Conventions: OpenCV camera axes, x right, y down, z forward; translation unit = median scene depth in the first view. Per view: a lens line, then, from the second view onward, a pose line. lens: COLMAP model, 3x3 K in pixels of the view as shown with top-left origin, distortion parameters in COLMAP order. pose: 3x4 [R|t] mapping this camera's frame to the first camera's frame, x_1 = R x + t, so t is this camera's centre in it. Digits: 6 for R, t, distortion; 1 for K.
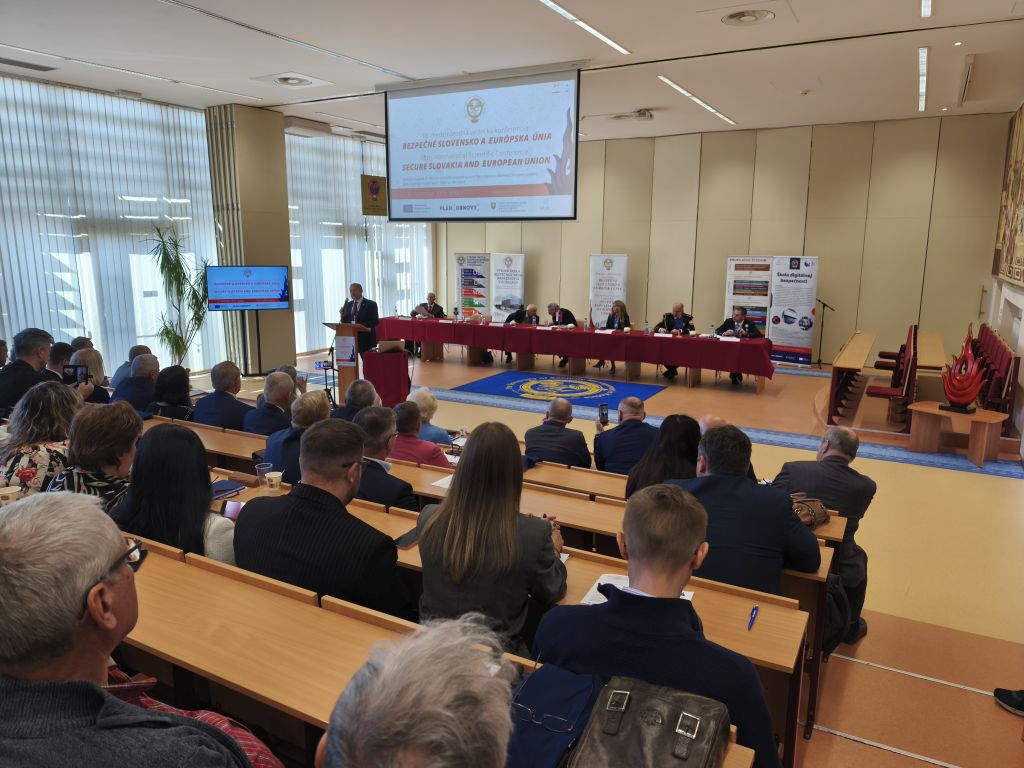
lens RADIAL K [[703.3, 0, 511.7], [0, 703.3, 385.4], [0, 0, 1]] dist [0.055732, -0.004601]
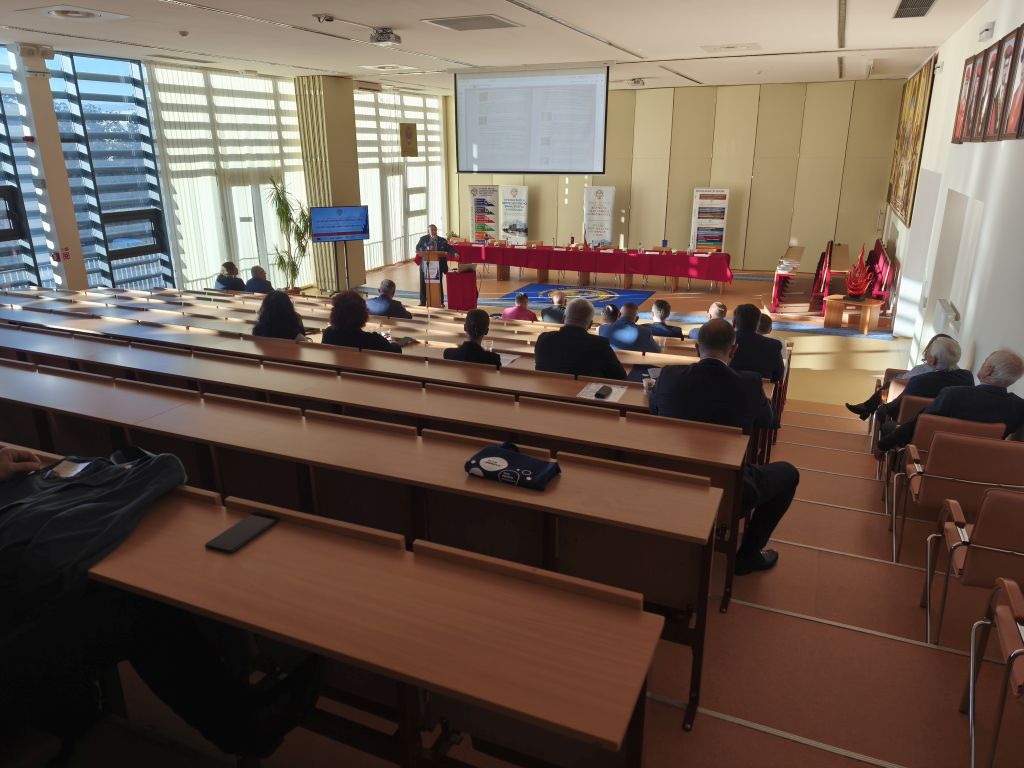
lens RADIAL K [[703.3, 0, 514.7], [0, 703.3, 382.4], [0, 0, 1]] dist [0.055732, -0.004601]
pose [[0.995706, -0.037206, 0.084762, -0.146434], [0.027113, 0.992732, 0.117253, 0.006847], [-0.088508, -0.114451, 0.989478, -0.289346]]
